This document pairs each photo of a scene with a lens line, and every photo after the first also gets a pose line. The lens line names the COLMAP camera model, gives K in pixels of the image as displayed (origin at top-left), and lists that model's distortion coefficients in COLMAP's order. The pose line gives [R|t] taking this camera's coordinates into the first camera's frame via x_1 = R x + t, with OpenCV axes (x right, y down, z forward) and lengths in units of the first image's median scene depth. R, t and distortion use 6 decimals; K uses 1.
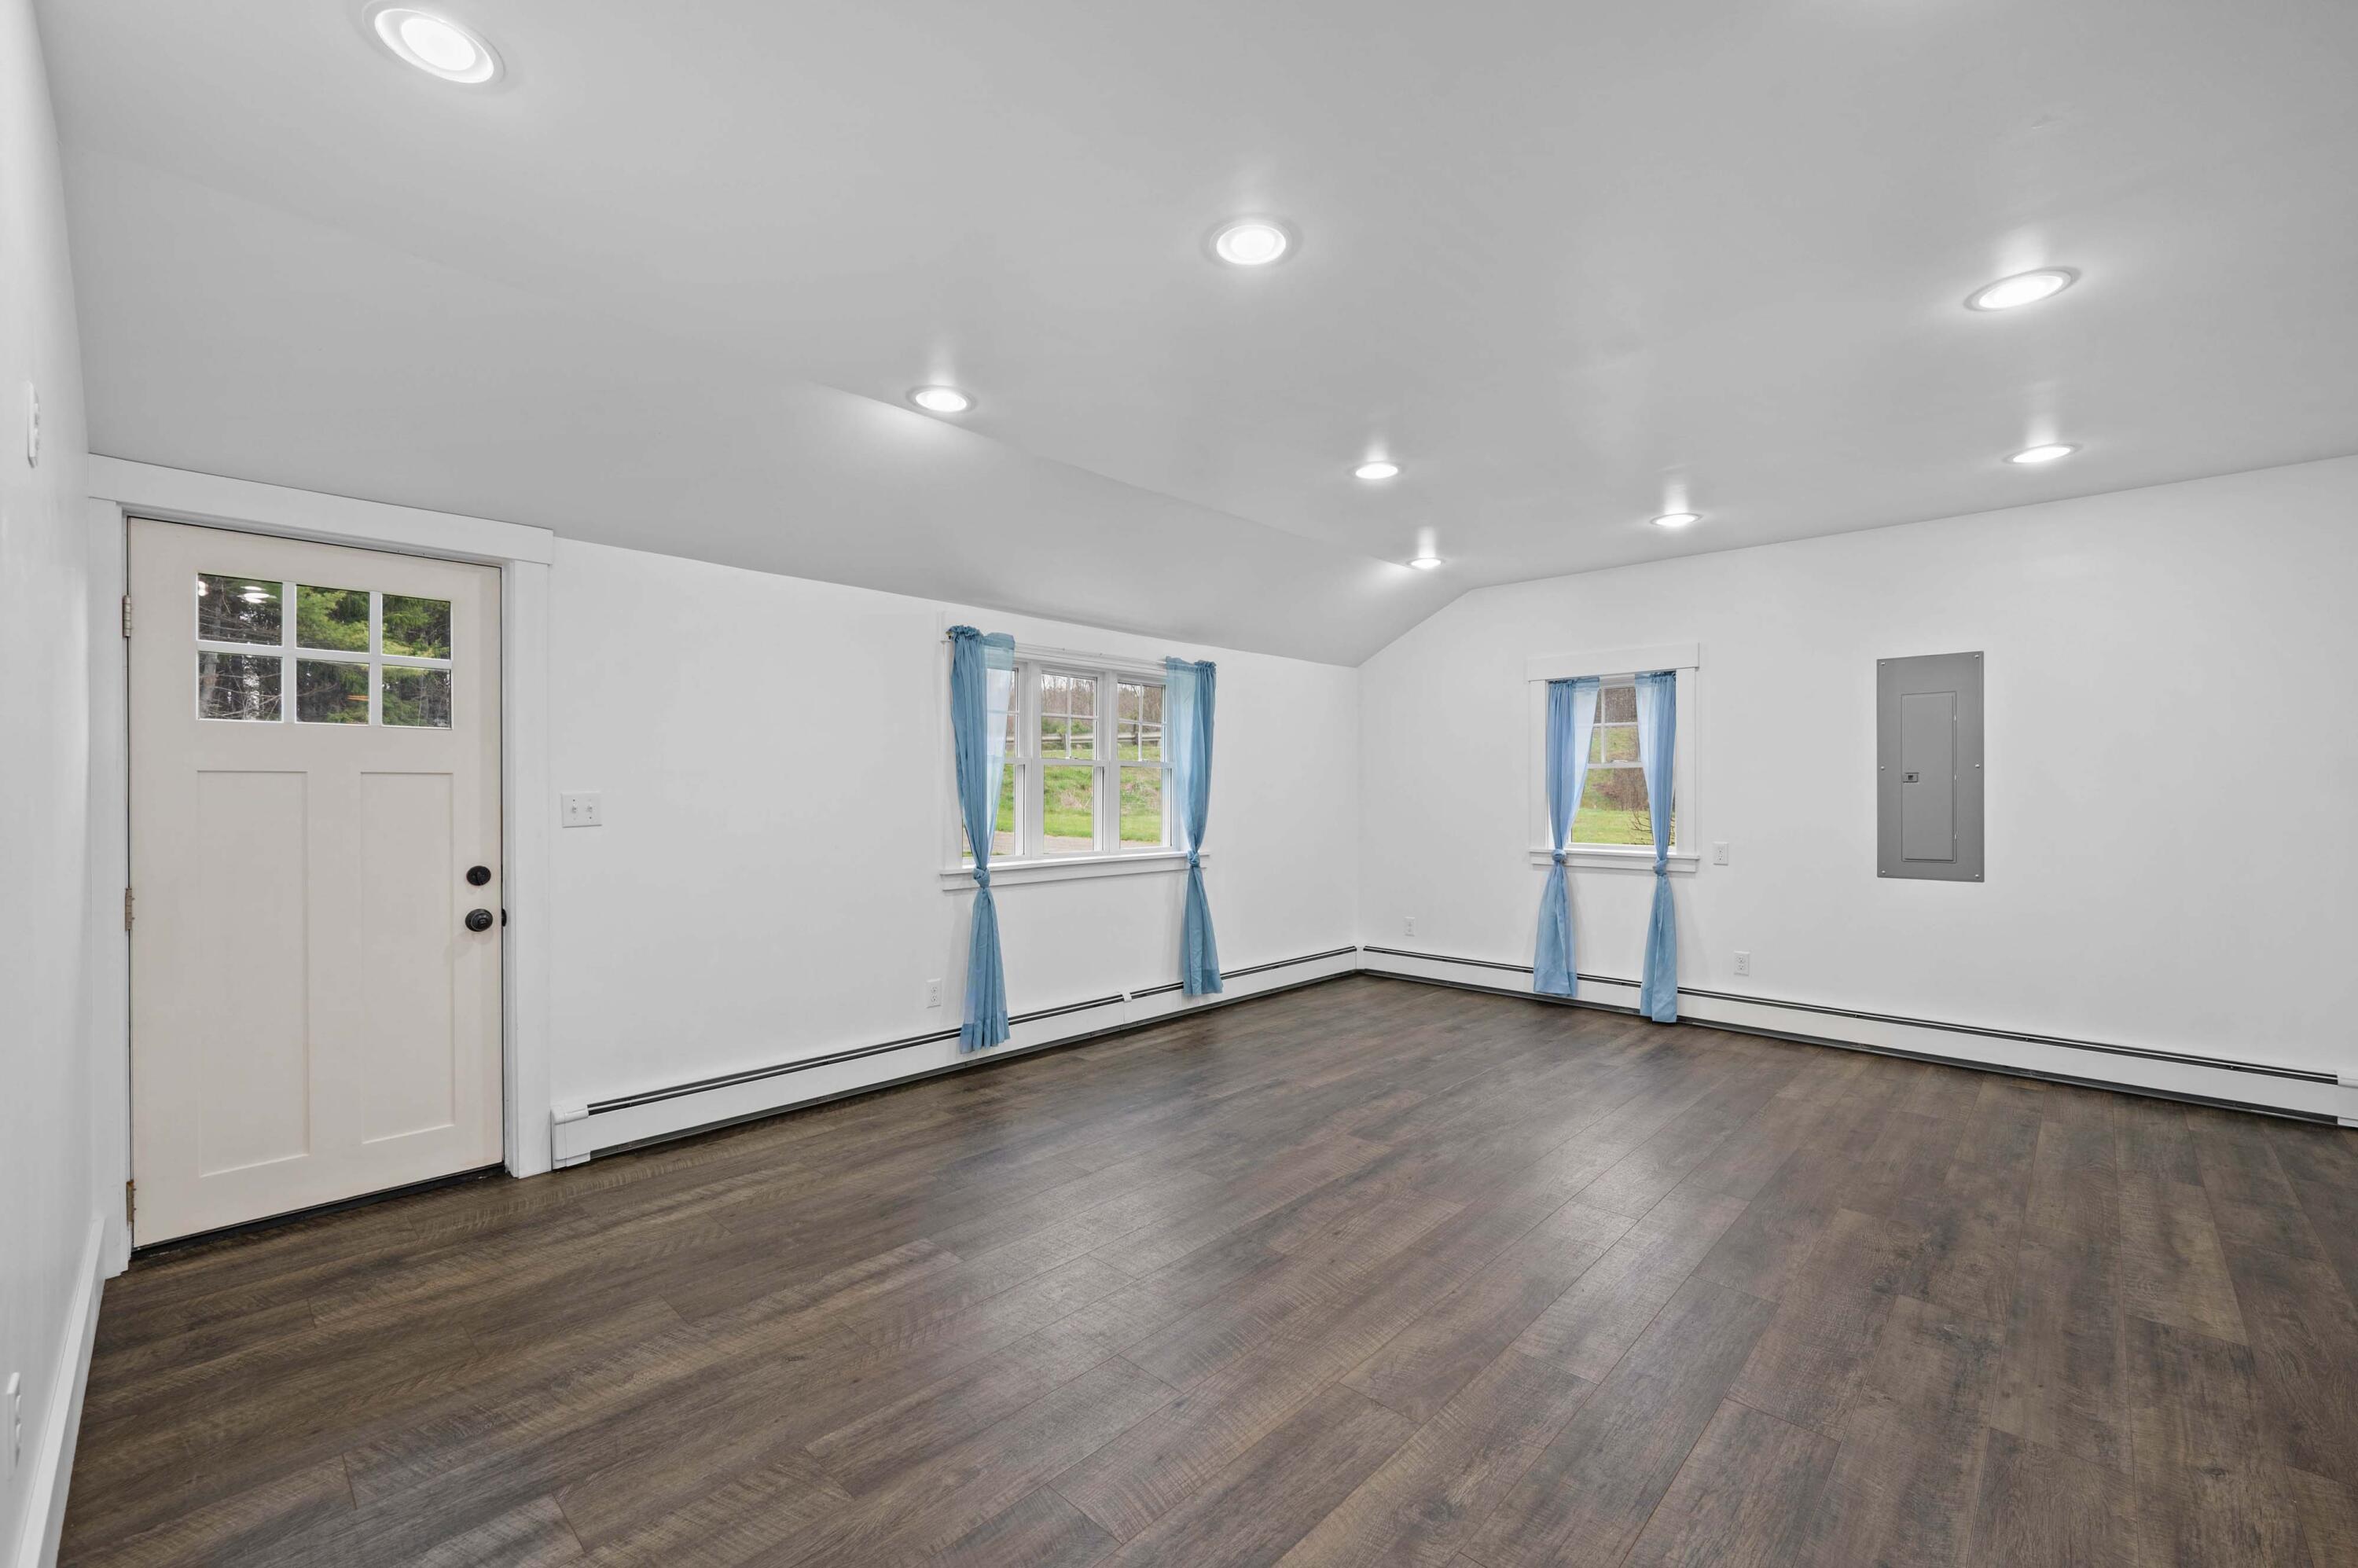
lens RADIAL K [[966.3, 0, 1190.7], [0, 966.3, 790.5], [0, 0, 1]] dist [-0.001705, -0.000804]
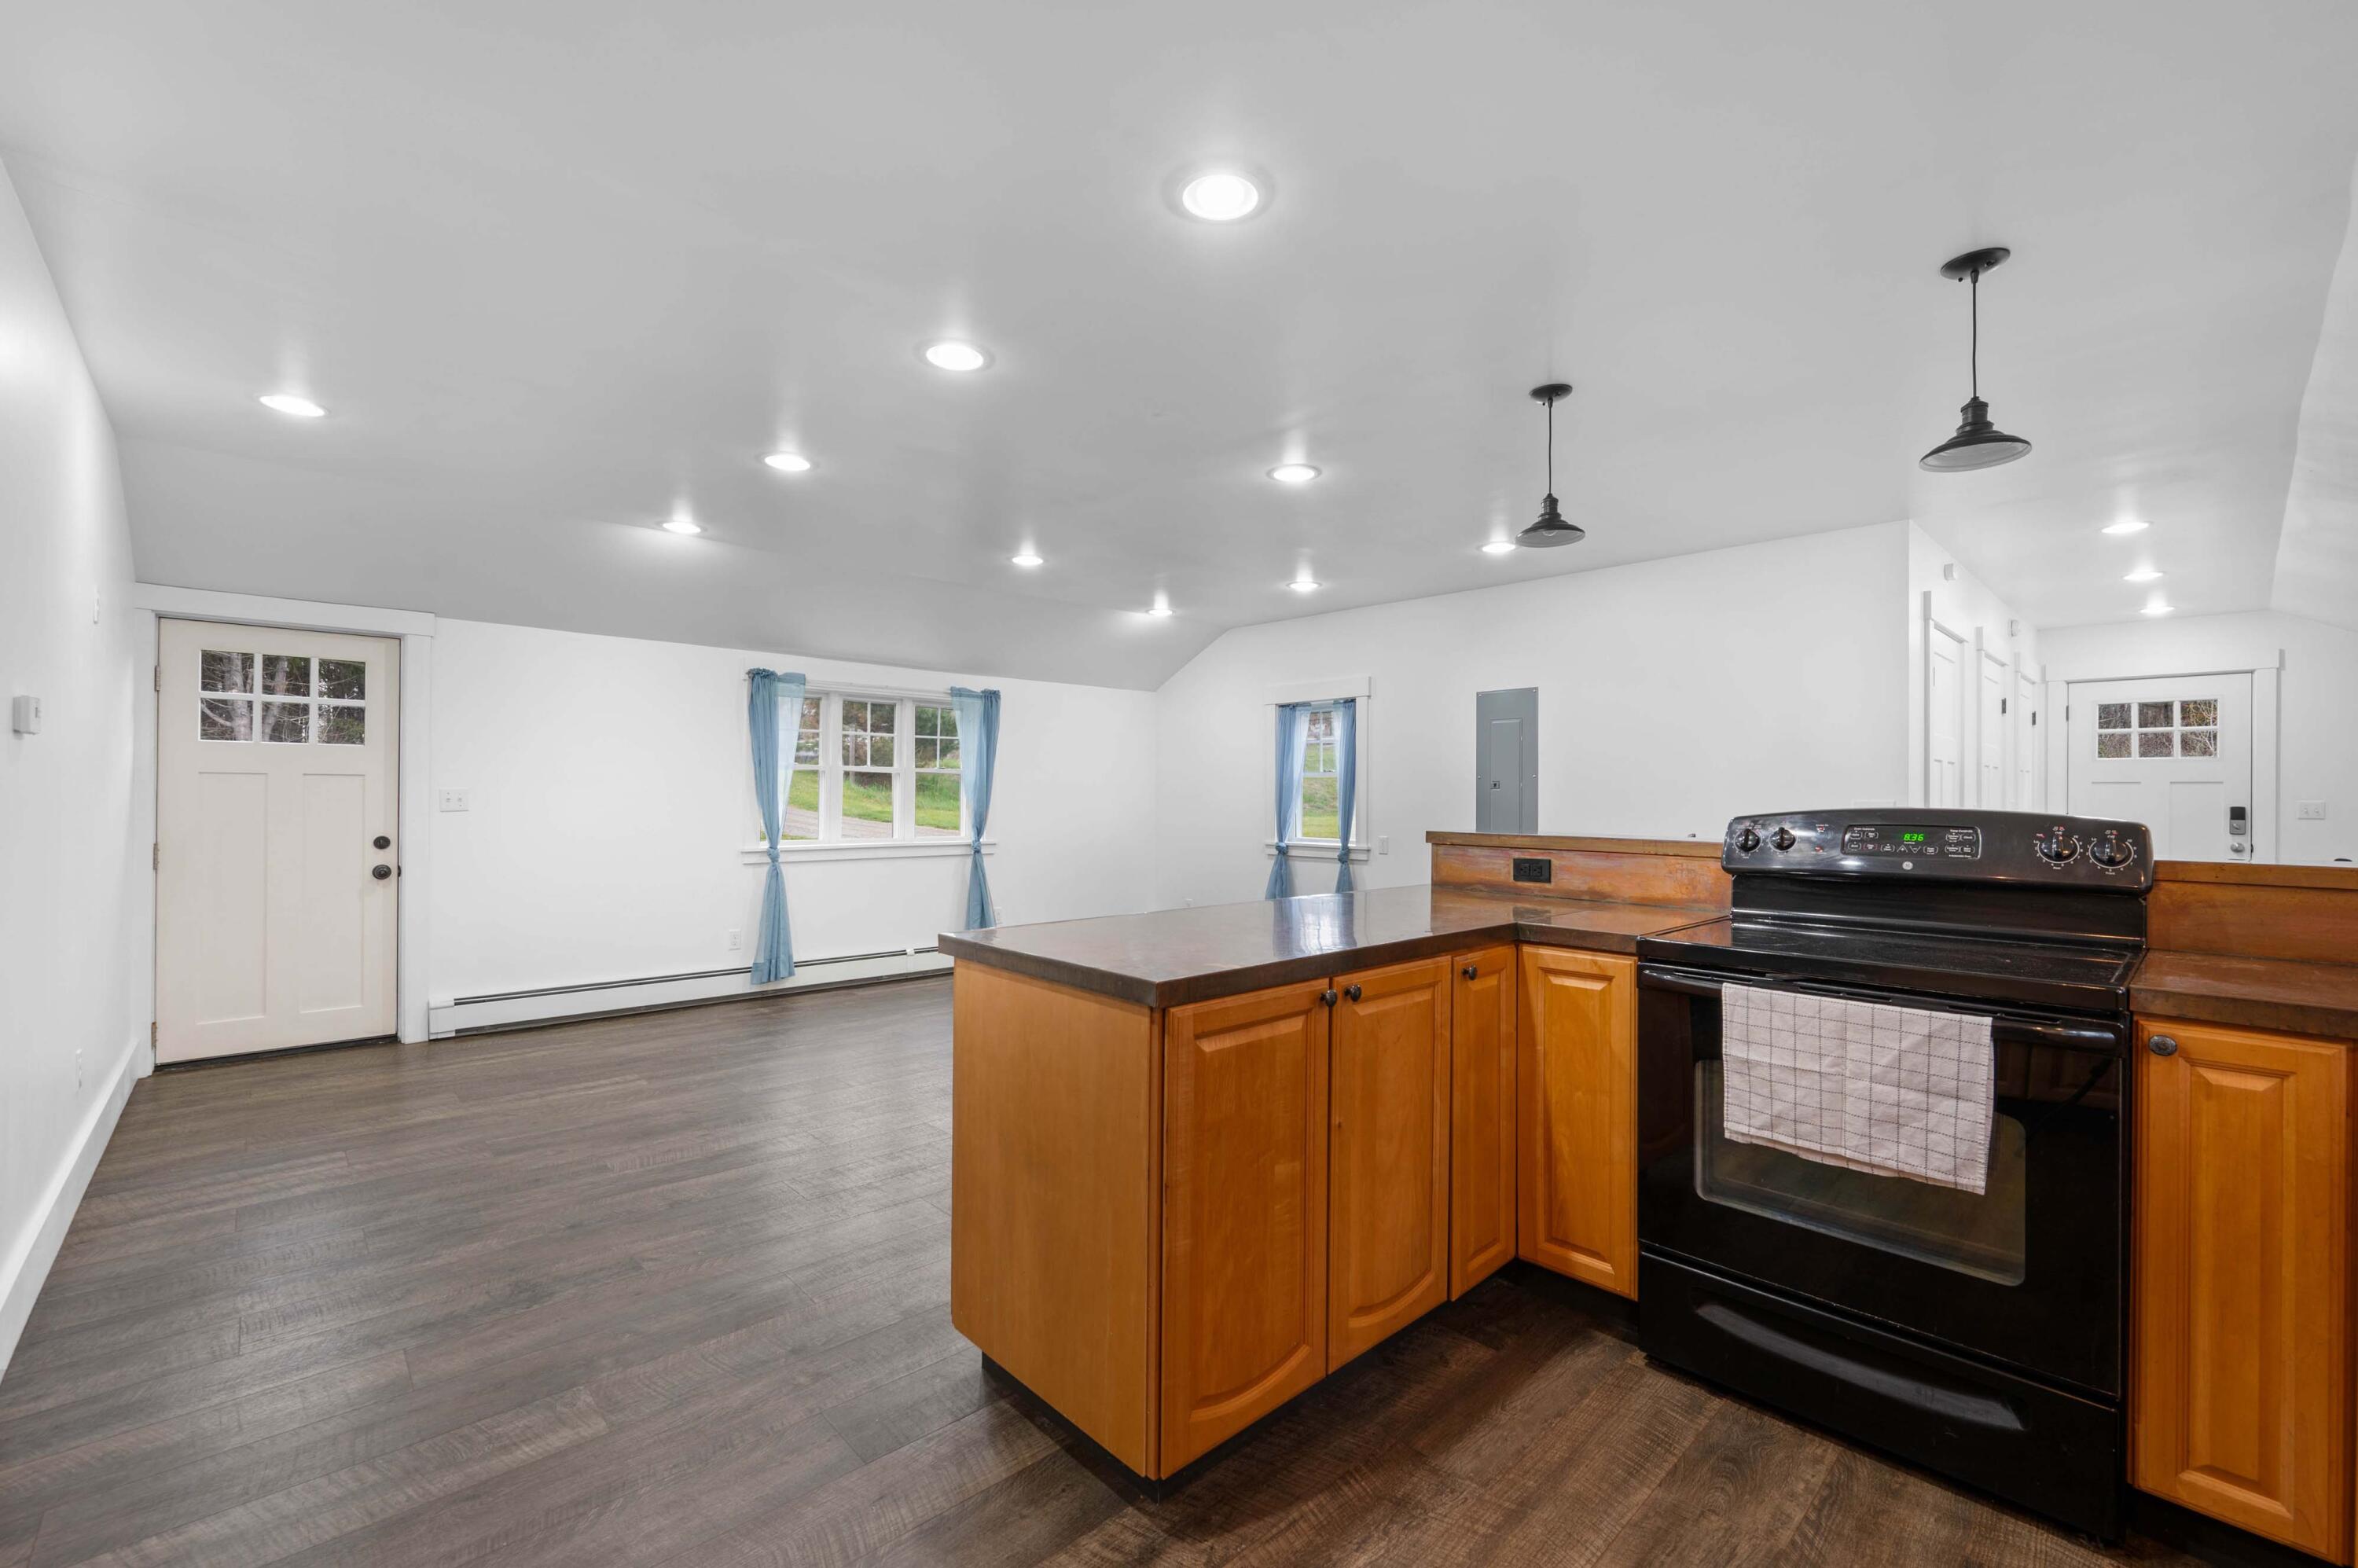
lens RADIAL K [[966.3, 0, 1168.9], [0, 966.3, 790.3], [0, 0, 1]] dist [-0.001705, -0.000804]
pose [[0.998584, 0.006203, -0.052841, 0.462215], [-0.006587, 0.999953, -0.007092, 0.006910], [0.052795, 0.007430, 0.998578, -0.359393]]
